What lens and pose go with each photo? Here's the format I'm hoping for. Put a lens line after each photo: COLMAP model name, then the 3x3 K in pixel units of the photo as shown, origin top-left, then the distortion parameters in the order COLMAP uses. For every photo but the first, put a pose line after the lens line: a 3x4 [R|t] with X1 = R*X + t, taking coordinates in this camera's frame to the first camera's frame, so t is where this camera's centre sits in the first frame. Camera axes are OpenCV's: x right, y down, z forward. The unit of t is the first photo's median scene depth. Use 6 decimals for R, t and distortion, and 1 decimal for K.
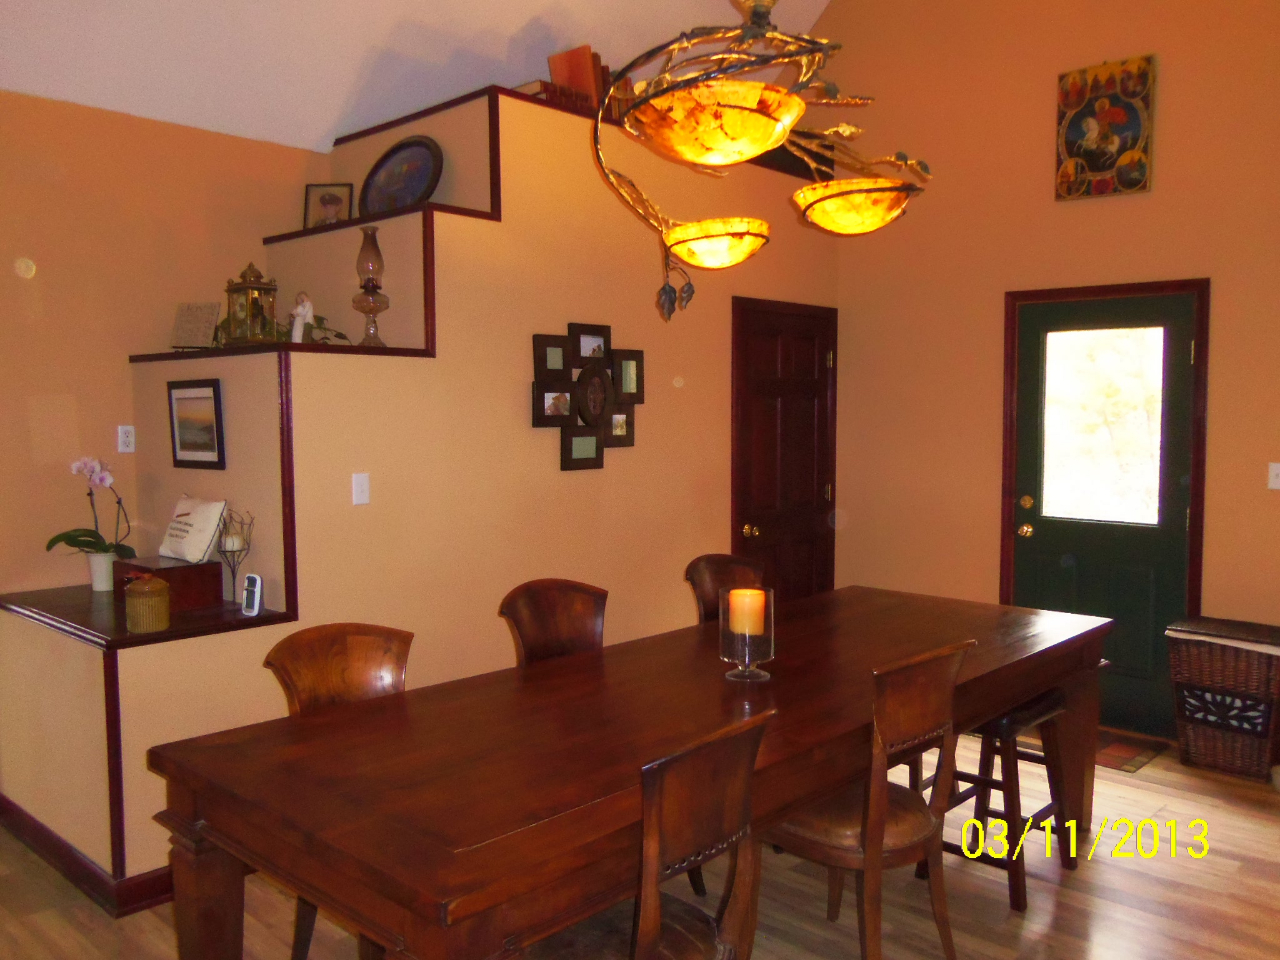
lens RADIAL K [[1071.4, 0, 642.2], [0, 1071.4, 480.8], [0, 0, 1]] dist [-0.026224, 0.024885]
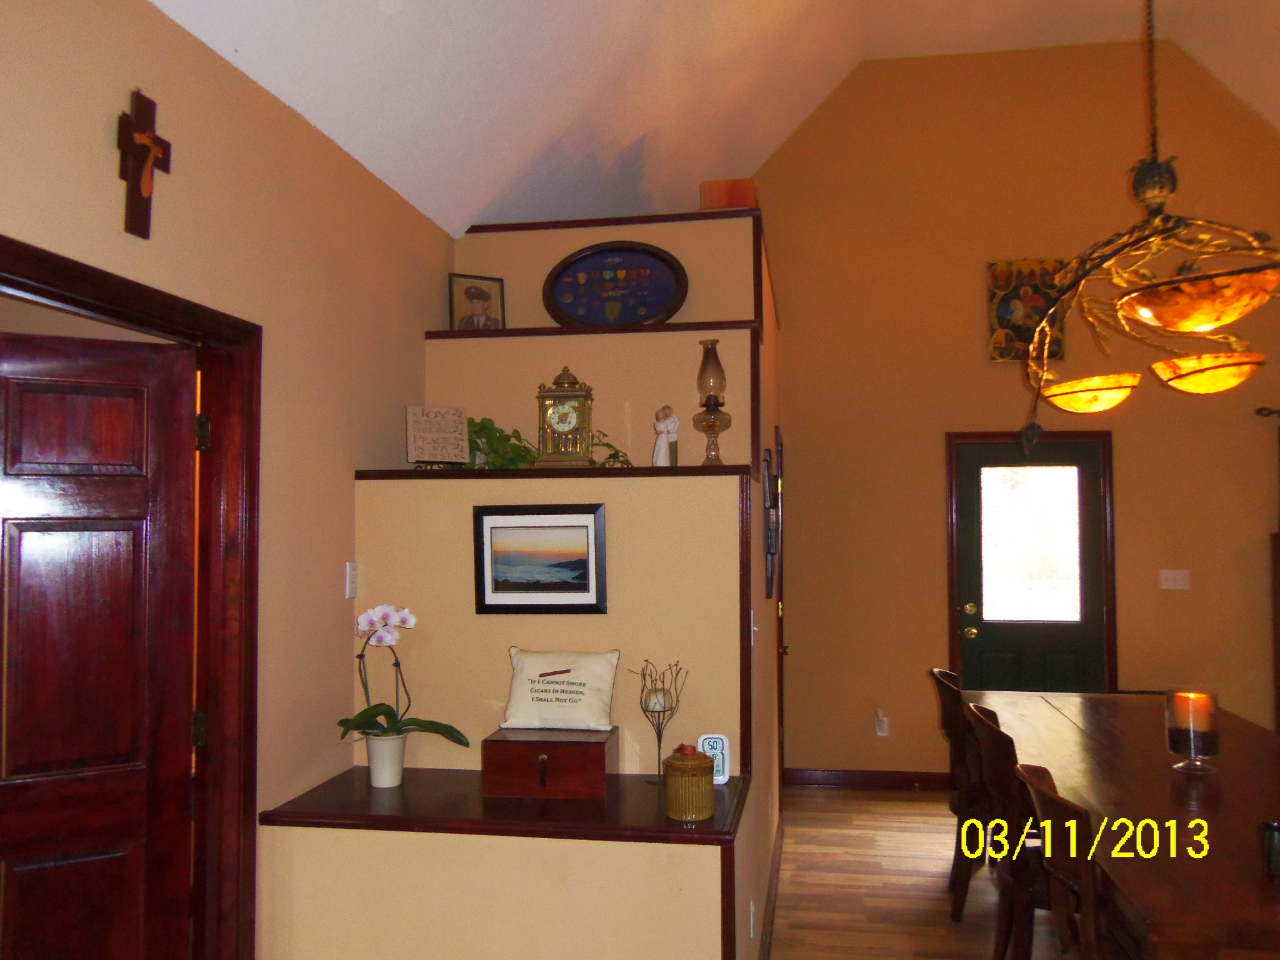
lens RADIAL K [[1071.4, 0, 640.8], [0, 1071.4, 478.6], [0, 0, 1]] dist [-0.026224, 0.024885]
pose [[0.829565, 0.020048, 0.558050, -0.673837], [0.040761, 0.994515, -0.096321, -0.026927], [-0.556921, 0.102651, 0.824198, 0.234304]]
